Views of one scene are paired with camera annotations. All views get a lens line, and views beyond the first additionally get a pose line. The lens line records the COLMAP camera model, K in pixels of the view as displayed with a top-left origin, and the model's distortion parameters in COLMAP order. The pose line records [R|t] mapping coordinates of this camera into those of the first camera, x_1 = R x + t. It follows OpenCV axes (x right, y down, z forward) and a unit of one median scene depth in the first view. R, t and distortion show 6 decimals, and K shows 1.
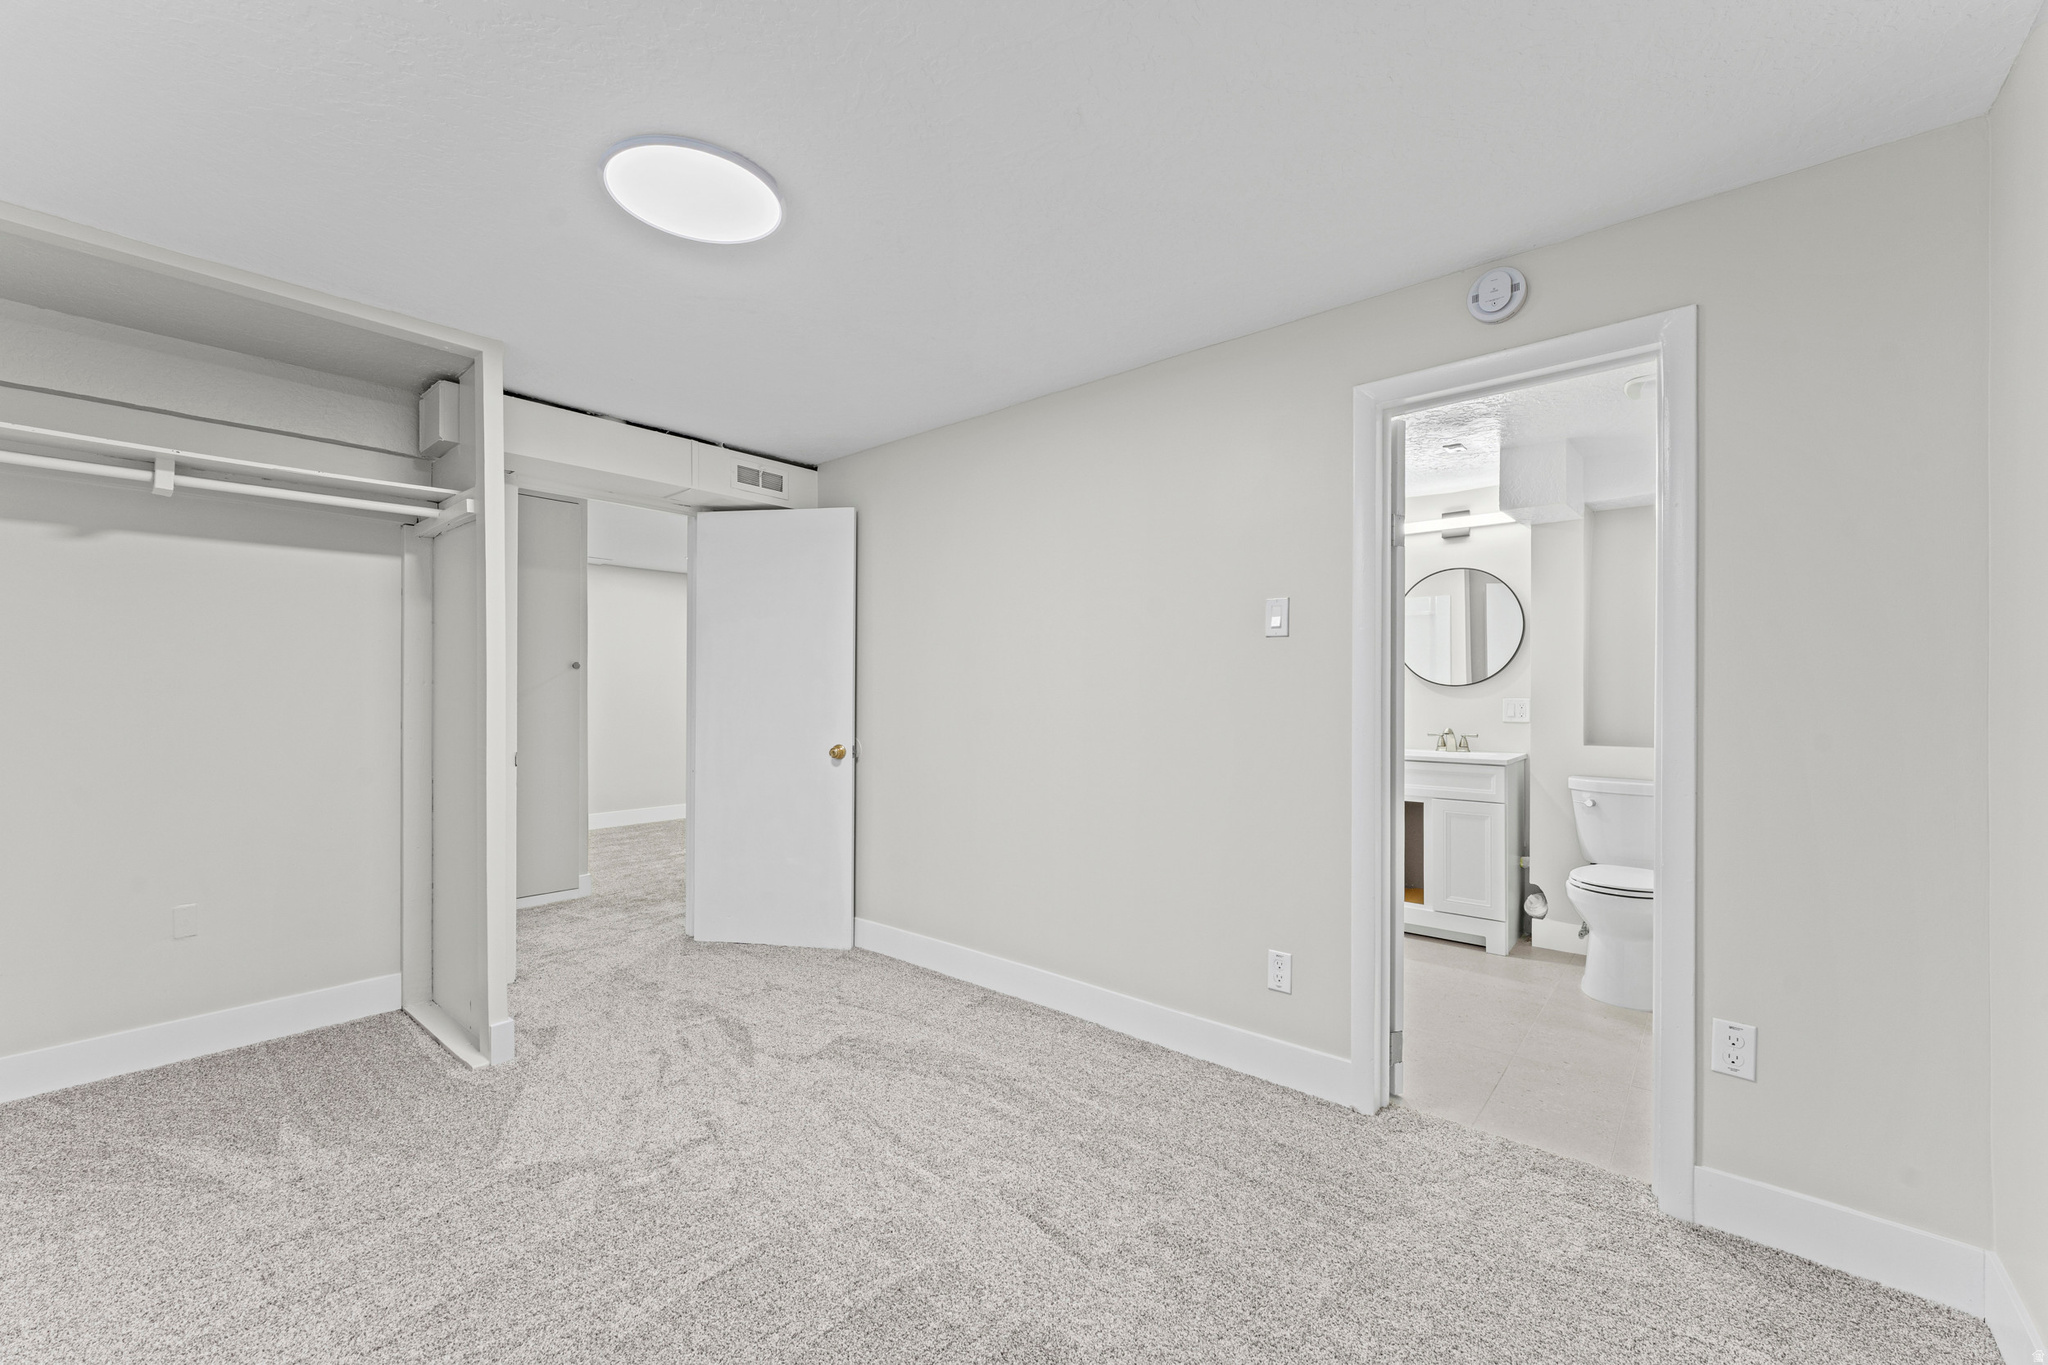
lens RADIAL K [[821.3, 0, 1017.6], [0, 821.3, 685.7], [0, 0, 1]] dist [-0.002421, -0.000226]
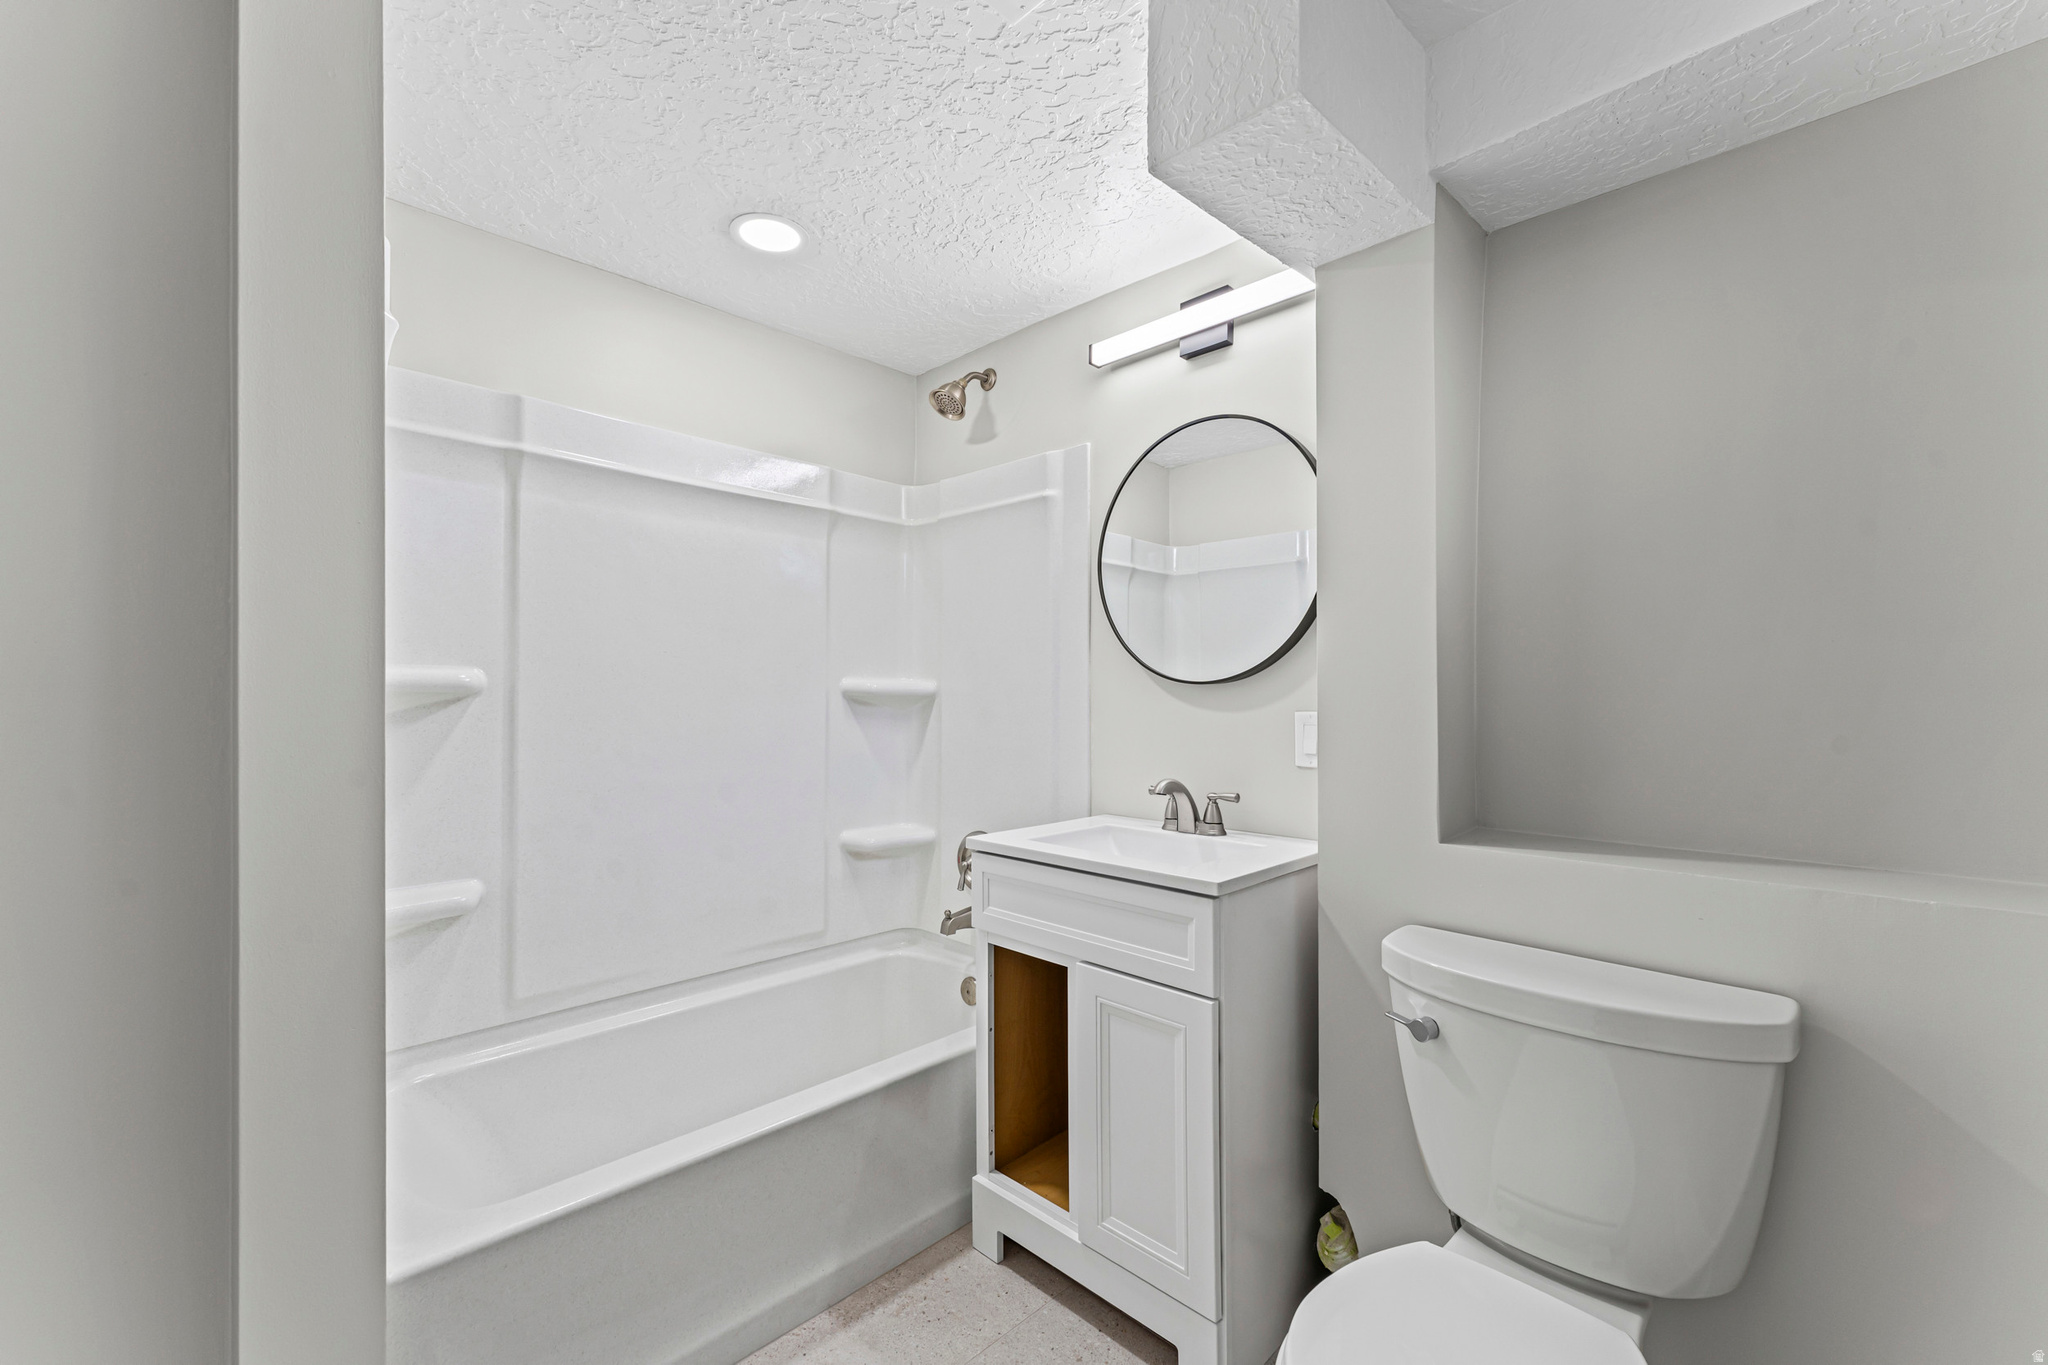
lens RADIAL K [[854.0, 0, 1024.0], [0, 854.0, 682.5], [0, 0, 1]] dist [-0.000667, -0.000056]
pose [[0.997845, -0.003717, -0.065505, 0.508496], [0.003624, 0.999992, -0.001547, 0.000139], [0.065511, 0.001307, 0.997851, 0.580039]]
